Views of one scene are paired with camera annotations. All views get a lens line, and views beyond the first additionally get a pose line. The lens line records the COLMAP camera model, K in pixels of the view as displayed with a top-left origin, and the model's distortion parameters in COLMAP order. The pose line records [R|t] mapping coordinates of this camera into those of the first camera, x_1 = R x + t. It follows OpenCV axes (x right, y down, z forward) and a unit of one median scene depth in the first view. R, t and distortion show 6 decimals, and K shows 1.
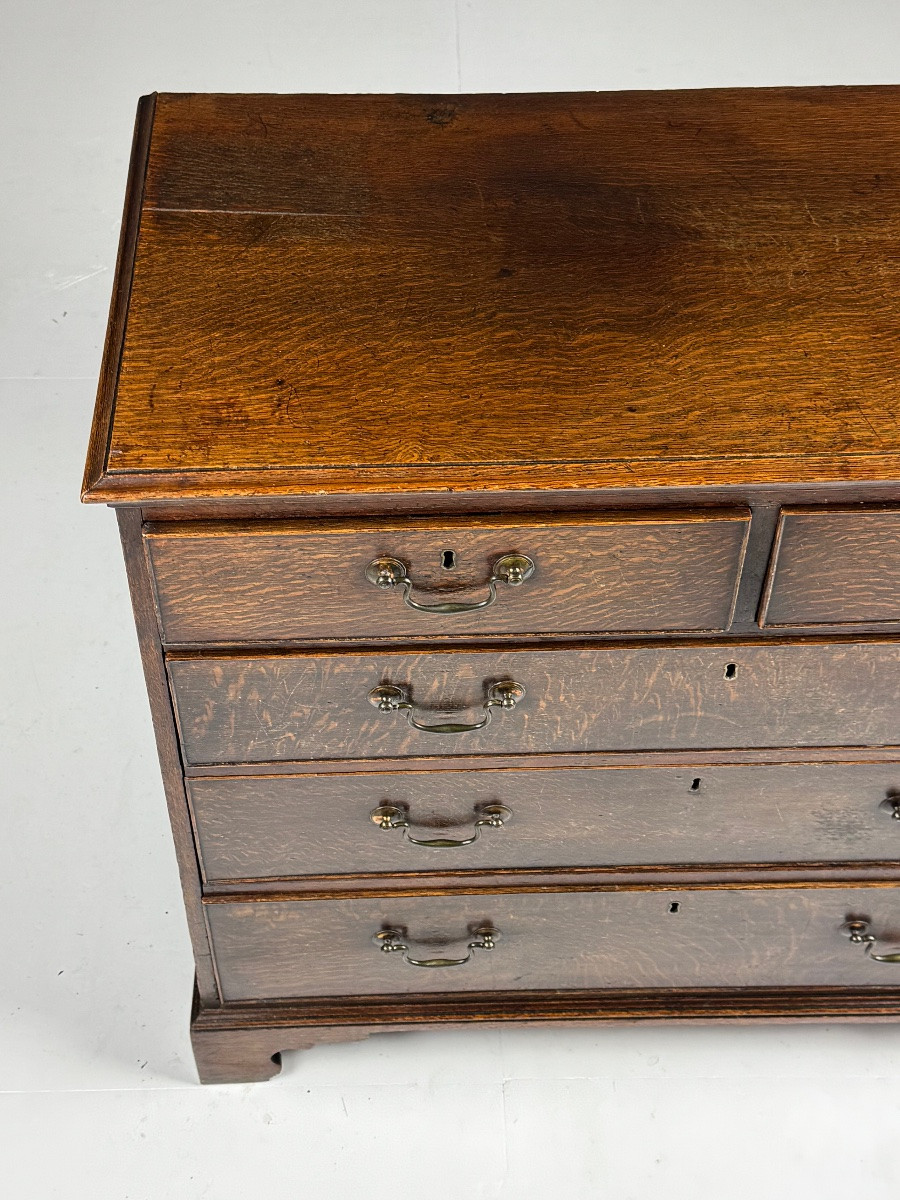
lens RADIAL K [[1644.3, 0, 438.3], [0, 1644.3, 608.1], [0, 0, 1]] dist [0.123292, 0.000000]
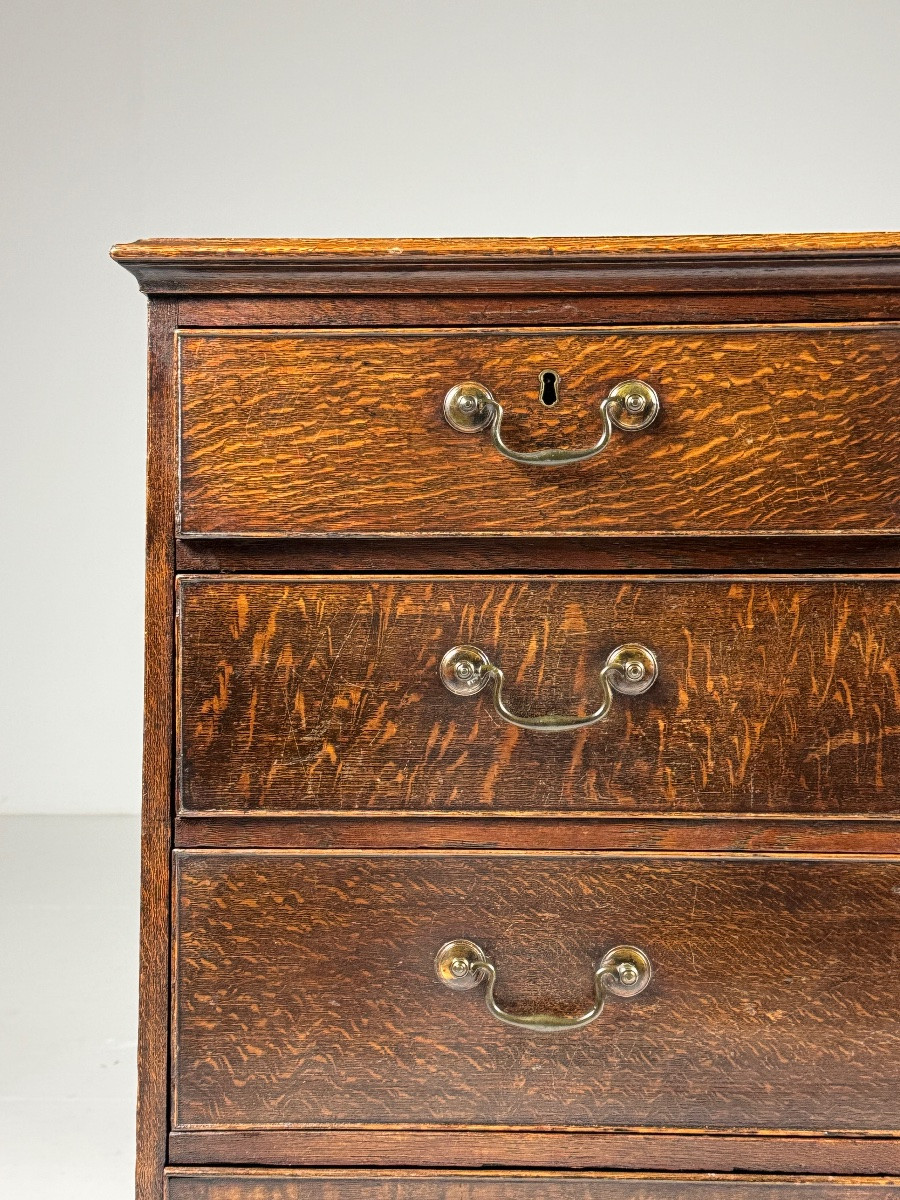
lens RADIAL K [[1644.3, 0, 441.9], [0, 1644.3, 609.8], [0, 0, 1]] dist [0.123292, 0.000000]
pose [[0.997155, -0.001957, -0.075347, 0.012972], [-0.053663, 0.683533, -0.727944, 0.563287], [0.052927, 0.729917, 0.681484, 0.480192]]
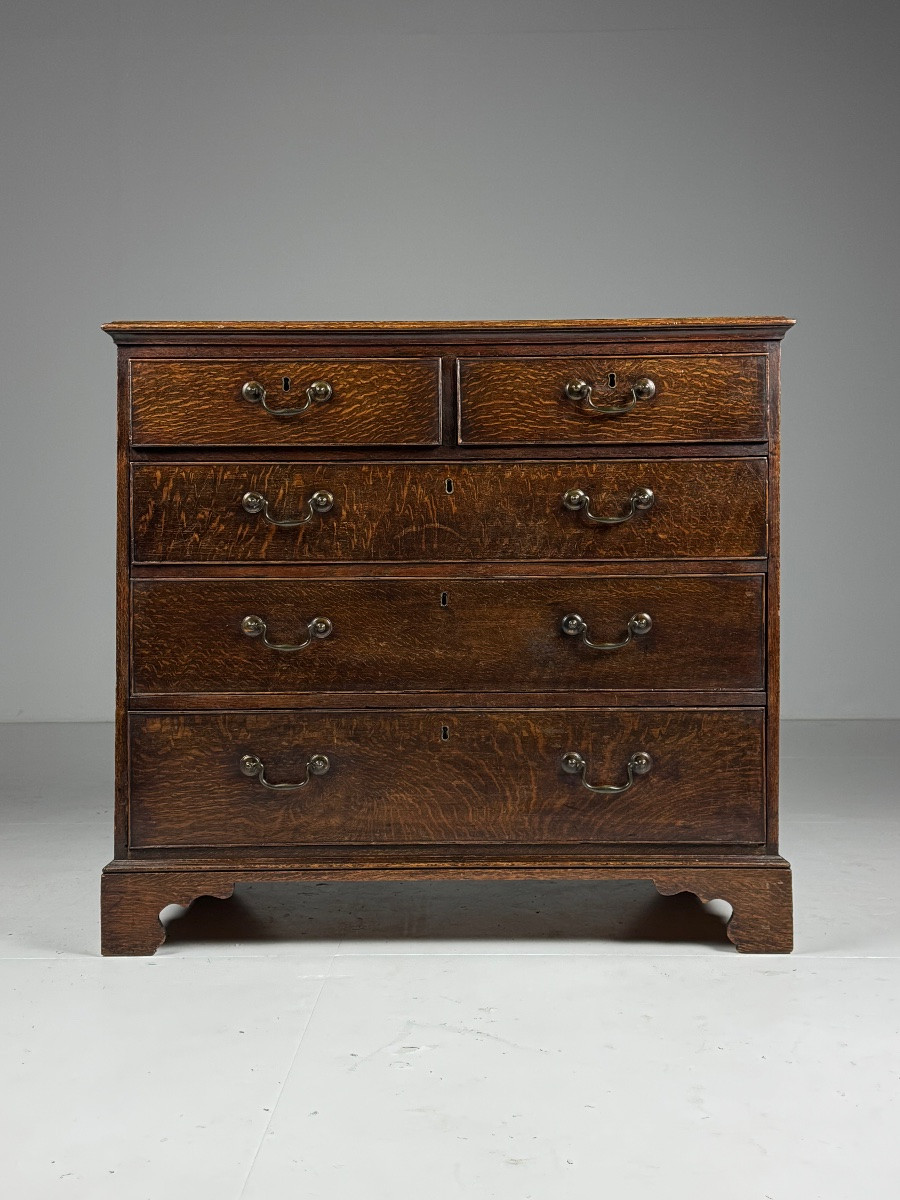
lens RADIAL K [[1644.3, 0, 473.0], [0, 1644.3, 608.2], [0, 0, 1]] dist [0.123292, 0.000000]
pose [[0.999227, -0.008325, -0.038430, 0.265443], [-0.022503, 0.680404, -0.732491, 1.394469], [0.032246, 0.732790, 0.679691, -0.095557]]
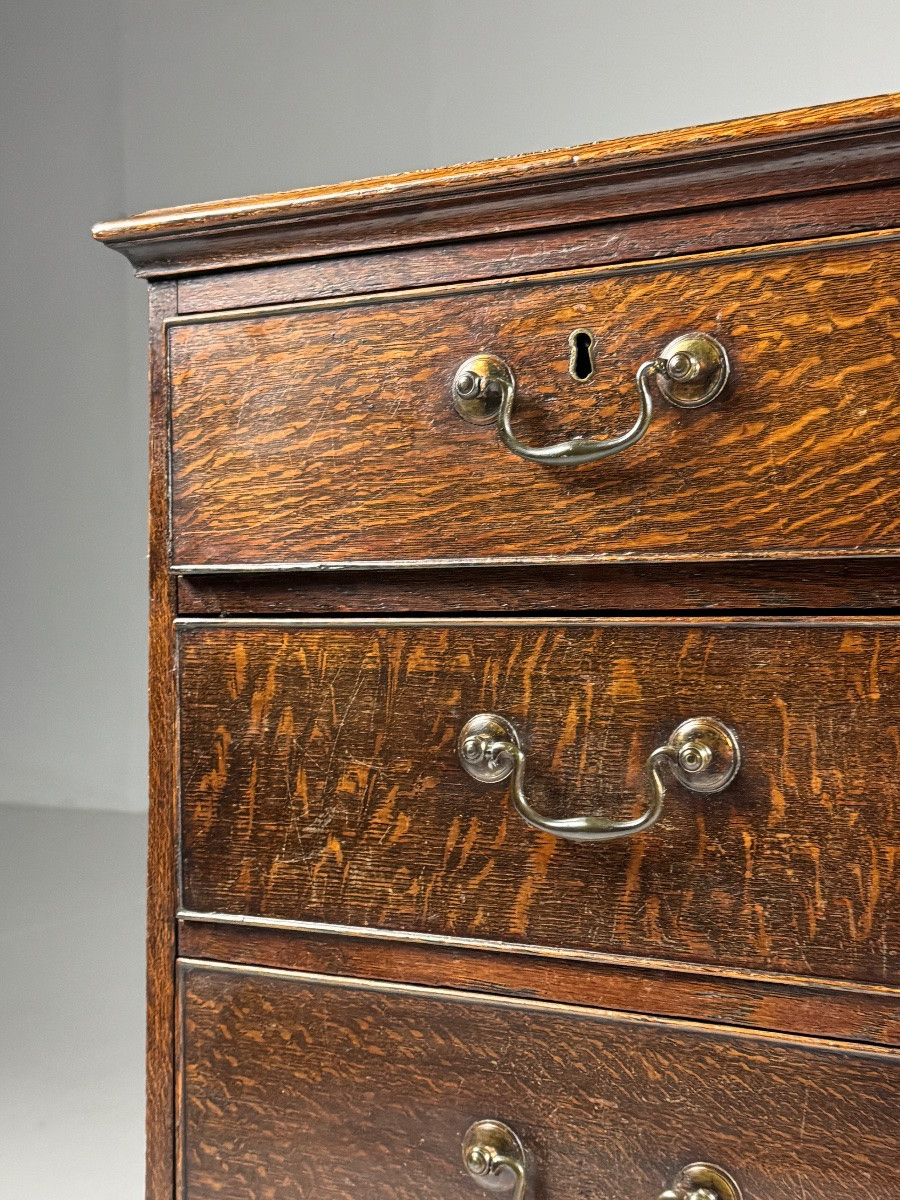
lens RADIAL K [[1644.3, 0, 455.3], [0, 1644.3, 592.6], [0, 0, 1]] dist [0.123292, 0.000000]
pose [[0.852329, -0.013883, -0.522822, 0.237367], [-0.379005, 0.672462, -0.635728, 0.361197], [0.360403, 0.740002, 0.567897, 0.651691]]
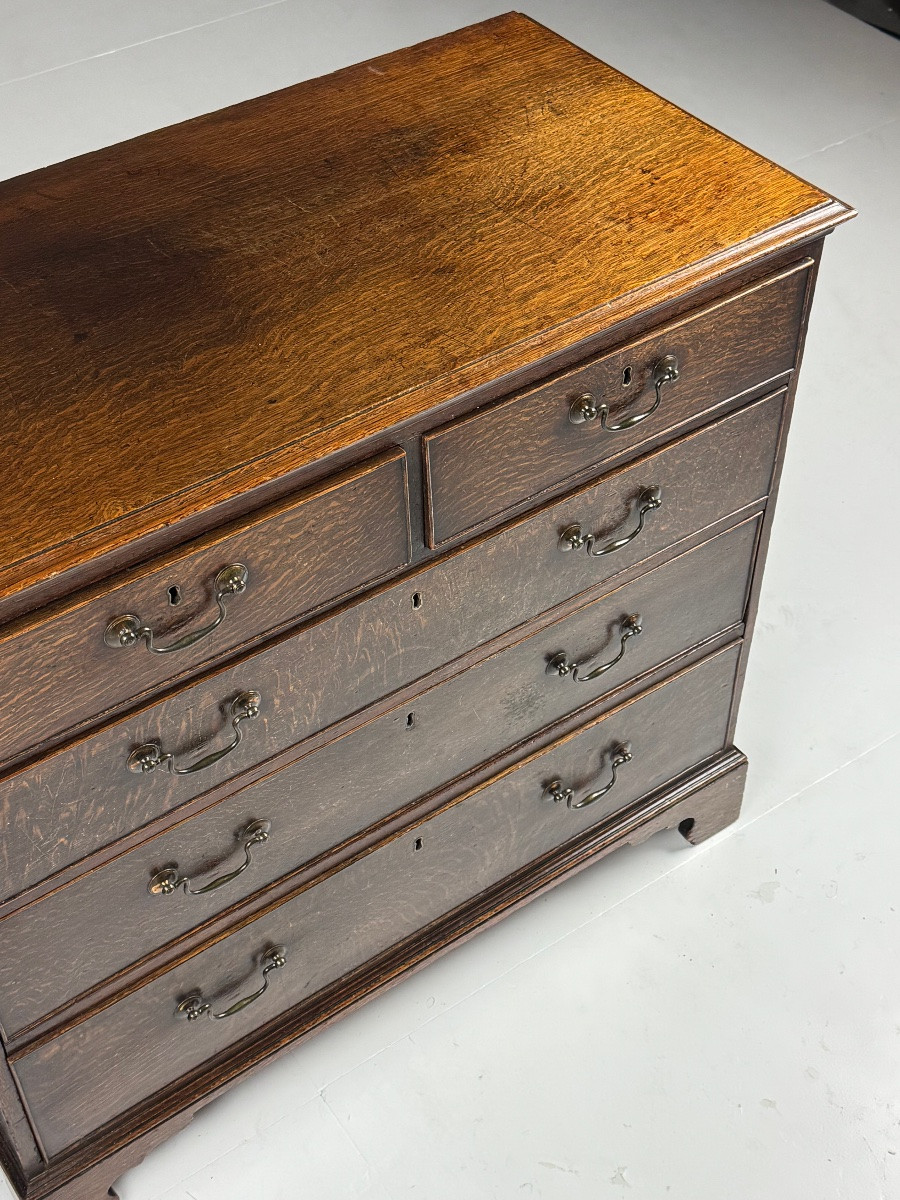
lens RADIAL K [[1644.3, 0, 468.3], [0, 1644.3, 601.2], [0, 0, 1]] dist [0.123292, 0.000000]
pose [[0.826225, -0.397796, 0.398888, -0.233922], [0.419388, 0.907096, 0.035925, 0.013265], [-0.376120, 0.137607, 0.916296, -0.029629]]
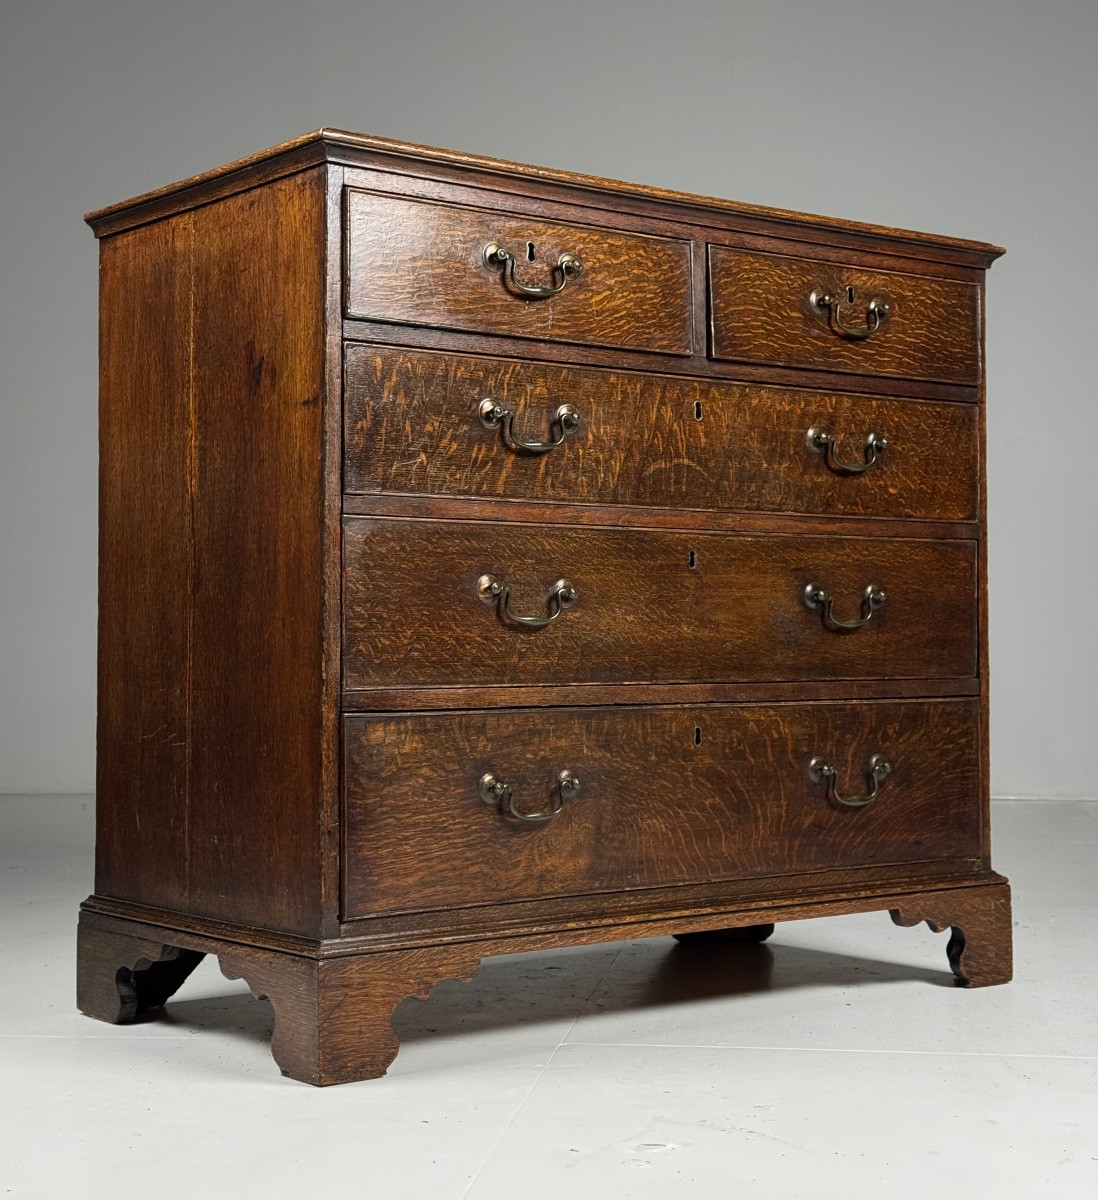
lens RADIAL K [[2032.3, 0, 536.7], [0, 2032.3, 640.6], [0, 0, 1]] dist [0.078493, 0.000000]
pose [[0.815037, -0.004103, 0.579395, -0.876230], [0.442014, 0.650939, -0.617173, 1.107211], [-0.374618, 0.759119, 0.532353, 0.307325]]
